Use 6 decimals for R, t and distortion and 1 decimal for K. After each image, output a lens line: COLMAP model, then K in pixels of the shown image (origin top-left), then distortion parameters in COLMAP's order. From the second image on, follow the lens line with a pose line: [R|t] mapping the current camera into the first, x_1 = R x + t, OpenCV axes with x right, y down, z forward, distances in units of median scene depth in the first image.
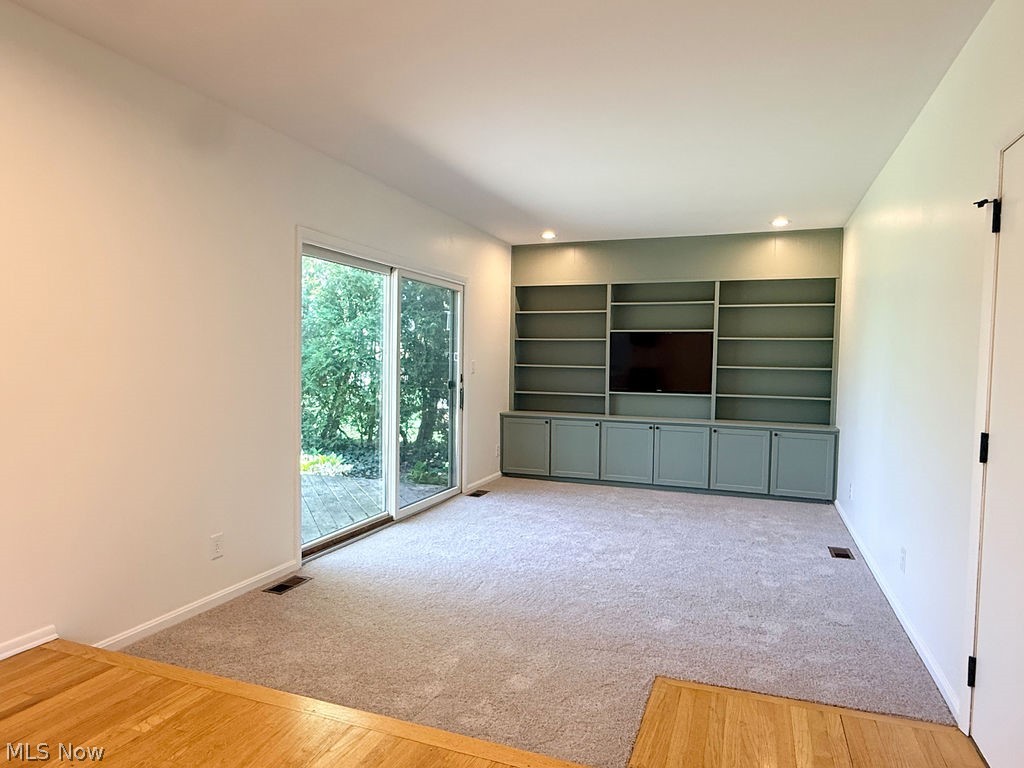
lens RADIAL K [[636.0, 0, 515.6], [0, 636.0, 388.4], [0, 0, 1]] dist [0.001875, 0.001924]
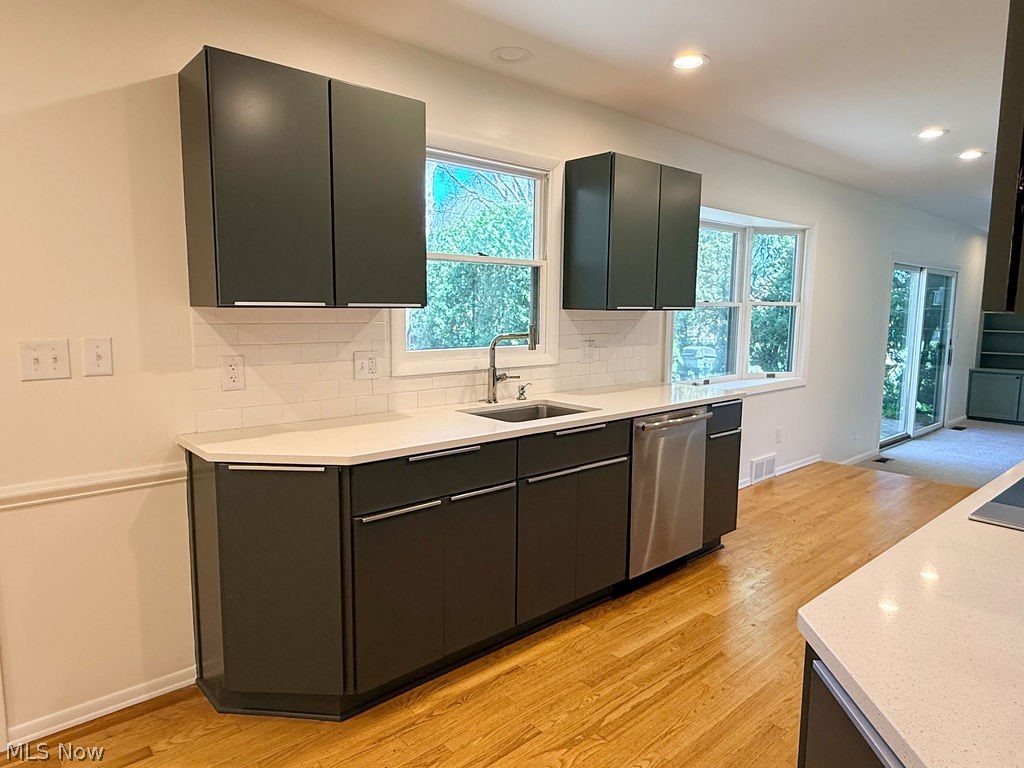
lens RADIAL K [[636.0, 0, 512.4], [0, 636.0, 384.8], [0, 0, 1]] dist [0.001875, 0.001924]
pose [[0.887469, 0.051392, -0.457993, -0.269783], [-0.019307, 0.997037, 0.074467, -0.007991], [0.460463, -0.057245, 0.885831, -0.591020]]
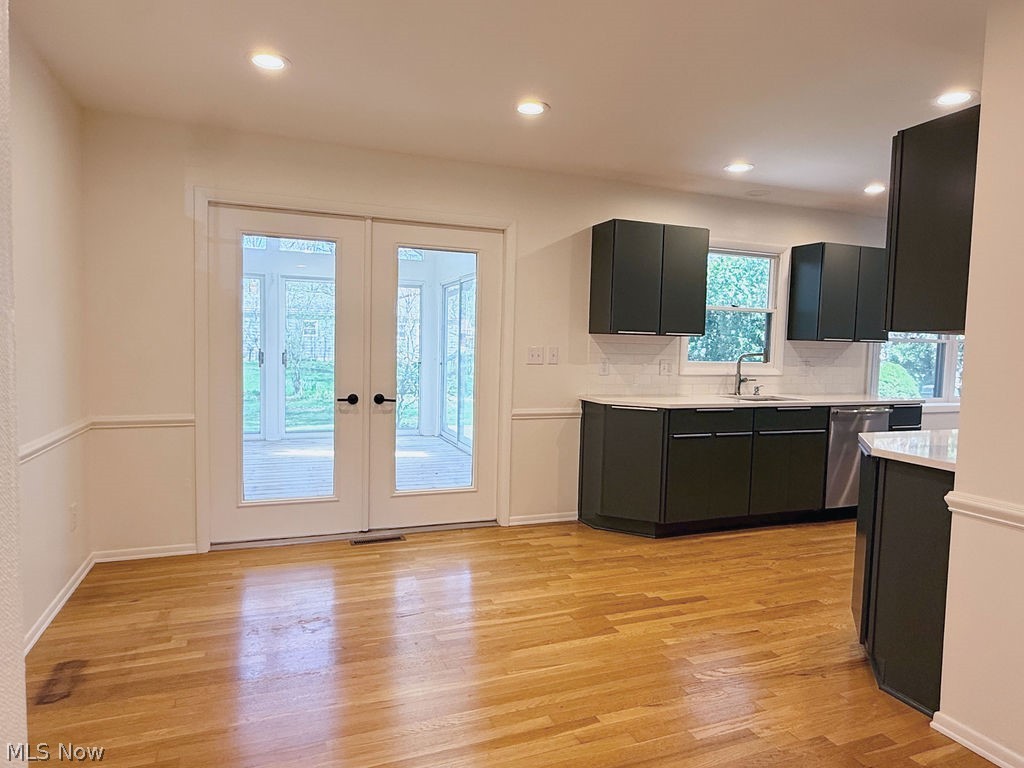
lens RADIAL K [[636.0, 0, 506.2], [0, 636.0, 383.8], [0, 0, 1]] dist [0.001875, 0.001924]
pose [[0.671048, 0.052789, -0.739532, -0.104063], [-0.051708, 0.998365, 0.024345, 0.024206], [0.739608, 0.021903, 0.672681, -0.932868]]
